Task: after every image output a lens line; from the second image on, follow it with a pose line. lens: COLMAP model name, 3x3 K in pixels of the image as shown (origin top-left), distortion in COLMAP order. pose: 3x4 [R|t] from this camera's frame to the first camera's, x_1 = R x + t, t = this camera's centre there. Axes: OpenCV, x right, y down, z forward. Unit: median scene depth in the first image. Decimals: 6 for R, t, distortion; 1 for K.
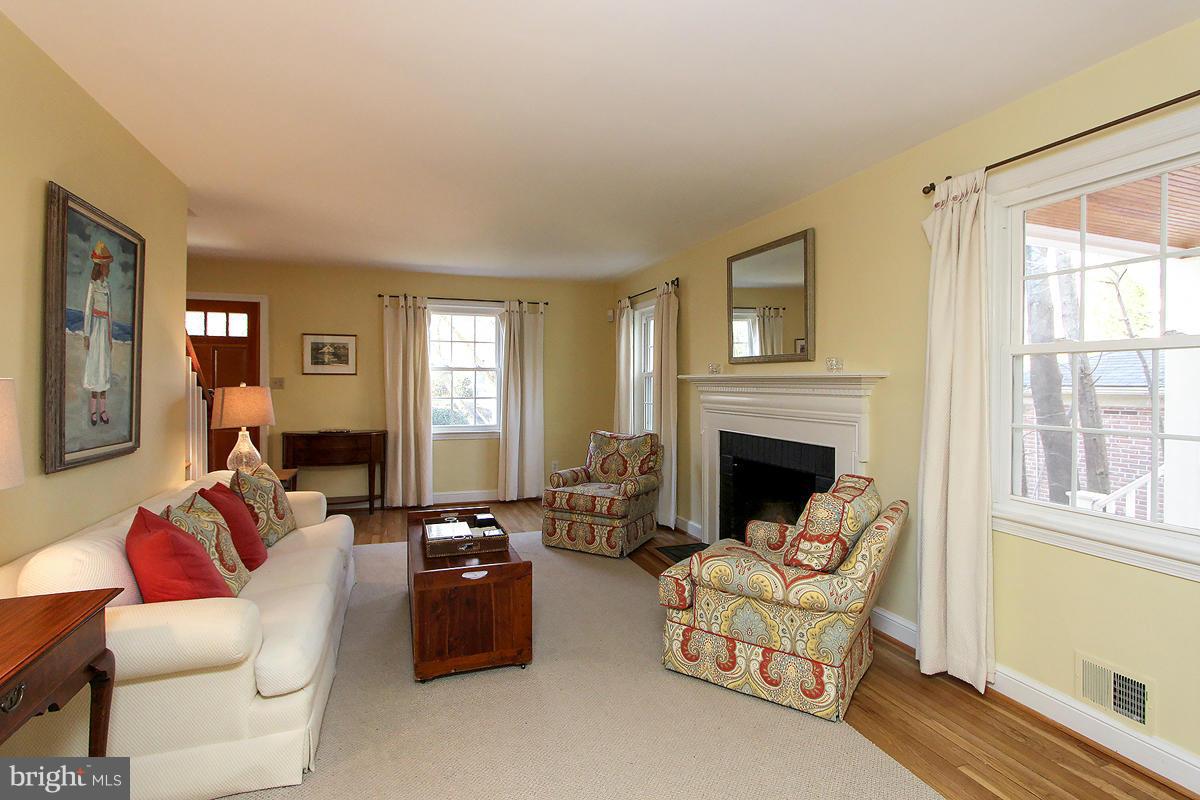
lens RADIAL K [[567.2, 0, 602.7], [0, 567.2, 384.1], [0, 0, 1]] dist [-0.006961, -0.000485]
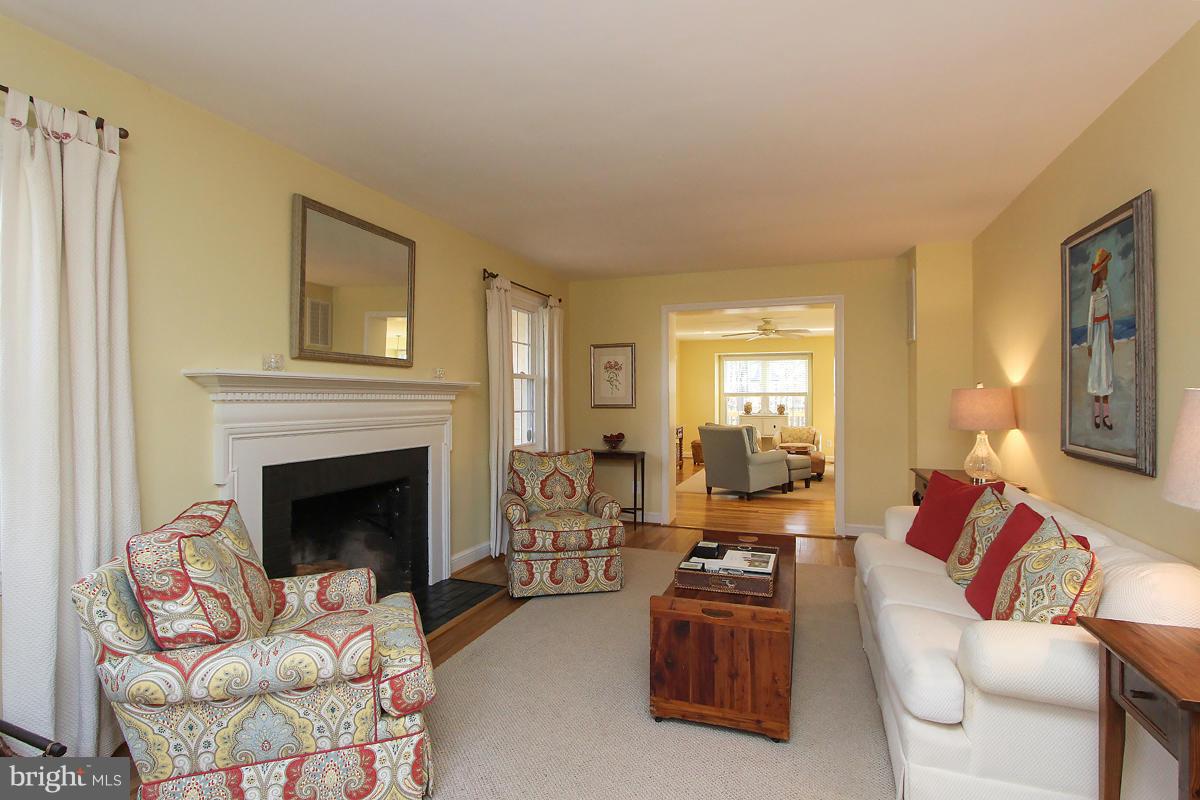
lens RADIAL K [[580.6, 0, 591.8], [0, 580.6, 399.4], [0, 0, 1]] dist [-0.018292, 0.000633]
pose [[-0.762522, -0.005528, 0.646939, -0.831938], [-0.001320, 0.999975, 0.006988, 0.013206], [-0.646961, 0.004475, -0.762510, 2.306835]]
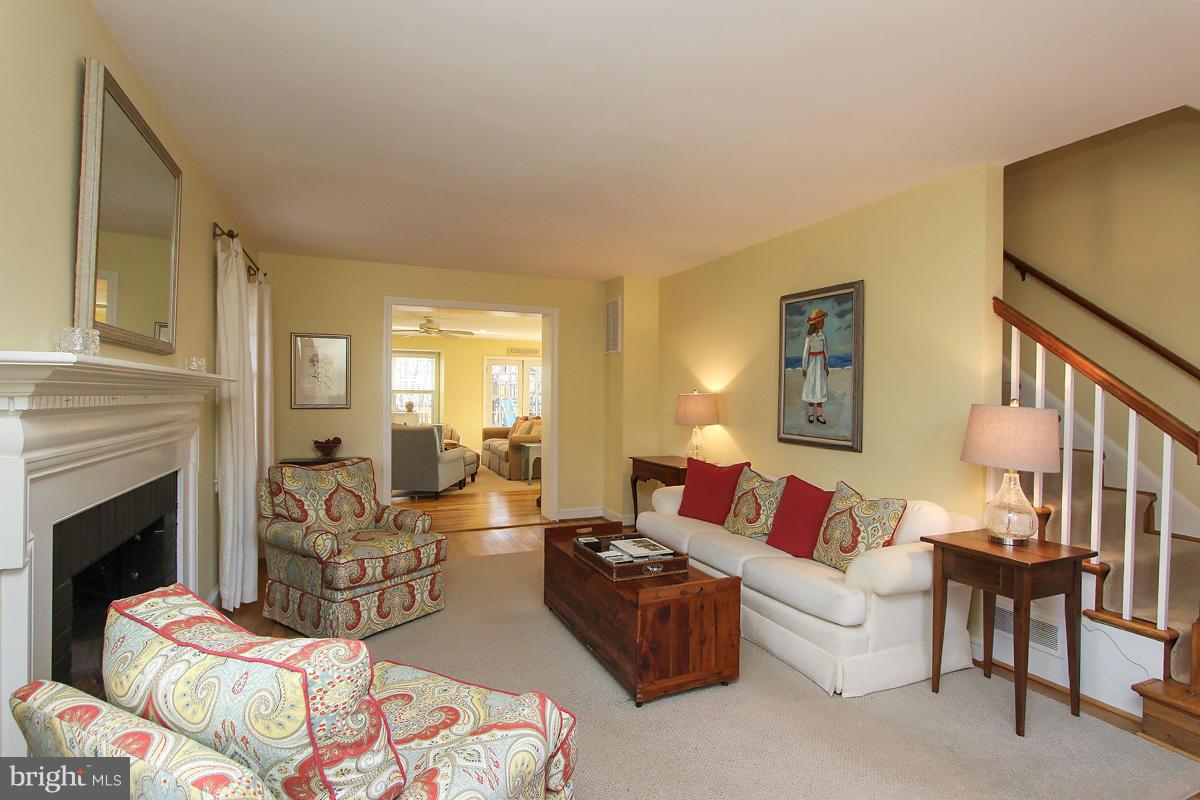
lens RADIAL K [[580.6, 0, 591.8], [0, 580.6, 399.4], [0, 0, 1]] dist [-0.018292, 0.000633]
pose [[-0.998699, -0.015315, -0.048638, -0.175011], [-0.015746, 0.999840, 0.008504, 0.000089], [0.048500, 0.009259, -0.998780, 2.520227]]
